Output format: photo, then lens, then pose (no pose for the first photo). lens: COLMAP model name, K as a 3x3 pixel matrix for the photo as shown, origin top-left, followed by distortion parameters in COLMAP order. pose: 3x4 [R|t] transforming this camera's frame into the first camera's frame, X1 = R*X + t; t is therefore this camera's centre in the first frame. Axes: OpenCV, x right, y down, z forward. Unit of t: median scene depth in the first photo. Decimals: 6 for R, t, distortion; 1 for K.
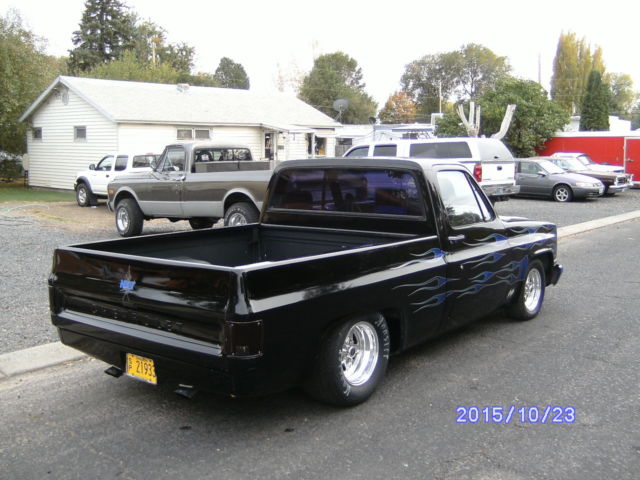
lens RADIAL K [[685.9, 0, 343.5], [0, 685.9, 240.4], [0, 0, 1]] dist [-0.122594, 0.037090]
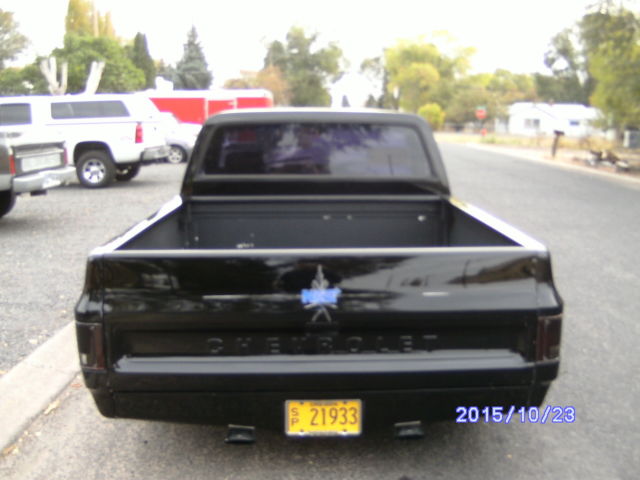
lens RADIAL K [[685.9, 0, 343.5], [0, 685.9, 240.4], [0, 0, 1]] dist [-0.122594, 0.037090]
pose [[0.772568, -0.098351, 0.627269, -0.610867], [0.064175, 0.994967, 0.076962, -0.030272], [-0.631681, -0.019204, 0.774991, 0.422217]]
